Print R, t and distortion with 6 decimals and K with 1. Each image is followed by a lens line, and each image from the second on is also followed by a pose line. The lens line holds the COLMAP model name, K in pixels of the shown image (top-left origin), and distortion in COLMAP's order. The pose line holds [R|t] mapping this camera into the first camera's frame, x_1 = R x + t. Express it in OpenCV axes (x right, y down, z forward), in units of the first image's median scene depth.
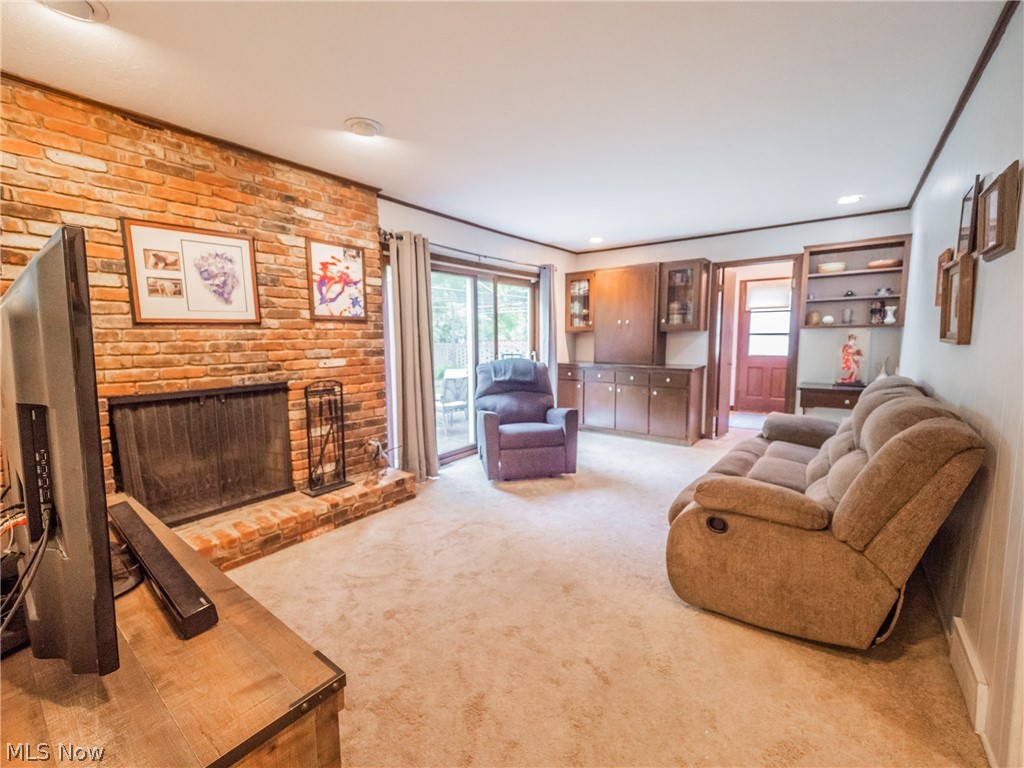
lens RADIAL K [[424.0, 0, 491.8], [0, 424.0, 386.6], [0, 0, 1]] dist [0.019819, -0.009408]
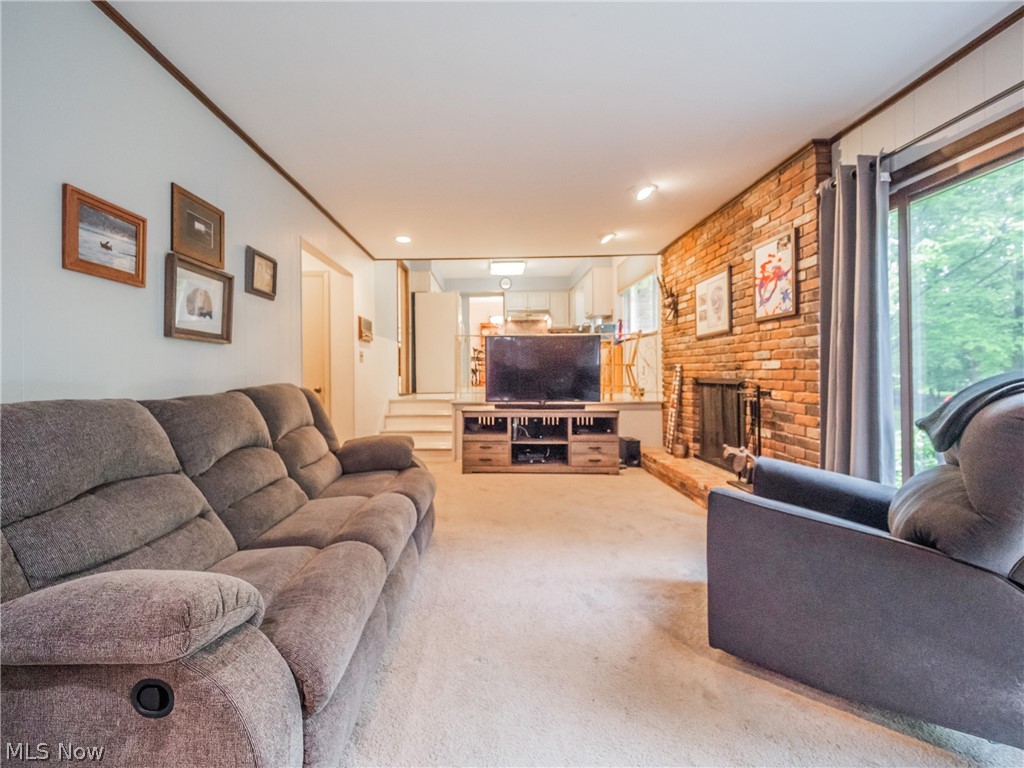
lens RADIAL K [[424.0, 0, 507.0], [0, 424.0, 381.5], [0, 0, 1]] dist [0.019819, -0.009408]
pose [[-0.746152, 0.038613, -0.664655, 0.725904], [-0.055217, 0.991288, 0.119576, -0.103592], [0.663482, 0.125922, -0.737520, 1.359382]]
